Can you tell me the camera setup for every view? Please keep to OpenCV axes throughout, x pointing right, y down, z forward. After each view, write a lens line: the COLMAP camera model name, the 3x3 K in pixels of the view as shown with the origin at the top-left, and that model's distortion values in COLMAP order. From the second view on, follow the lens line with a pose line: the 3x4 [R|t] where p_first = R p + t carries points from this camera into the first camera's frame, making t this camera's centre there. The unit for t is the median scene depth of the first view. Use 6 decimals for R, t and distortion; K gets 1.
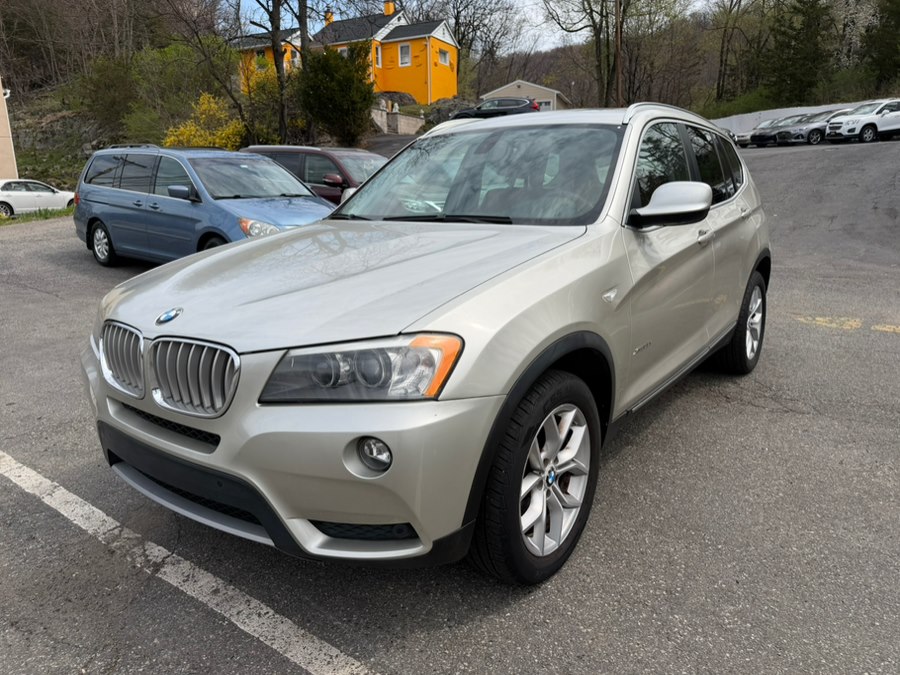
lens RADIAL K [[631.7, 0, 455.1], [0, 631.7, 345.4], [0, 0, 1]] dist [0.037536, -0.048954]
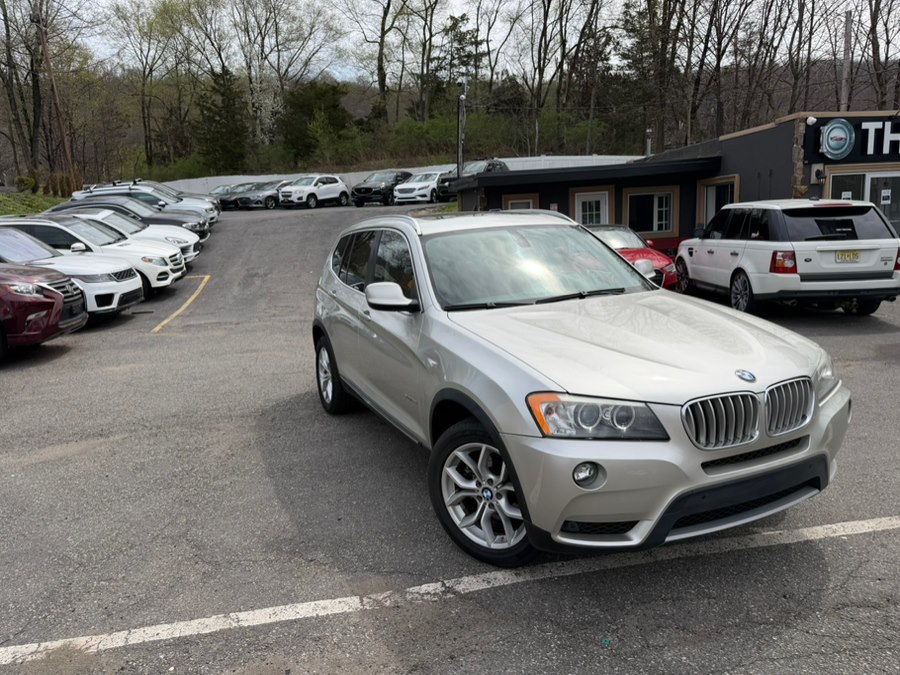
lens RADIAL K [[631.7, 0, 450.4], [0, 631.7, 334.6], [0, 0, 1]] dist [0.037536, -0.048954]
pose [[0.667751, -0.140351, 0.731033, -0.425364], [0.214022, 0.976796, -0.007960, -0.043915], [-0.712954, 0.161773, 0.682295, 0.021419]]
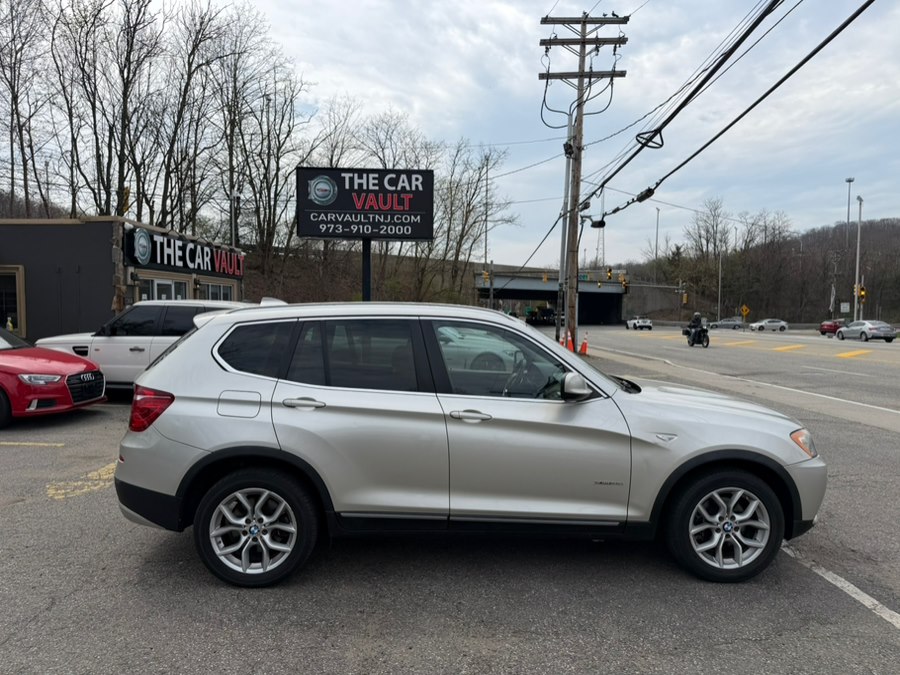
lens RADIAL K [[631.7, 0, 449.9], [0, 631.7, 334.9], [0, 0, 1]] dist [0.037536, -0.048954]
pose [[-0.624833, -0.024192, 0.780384, -0.437889], [0.190096, 0.964727, 0.182111, -0.280228], [-0.757263, 0.262137, -0.598195, 0.917783]]
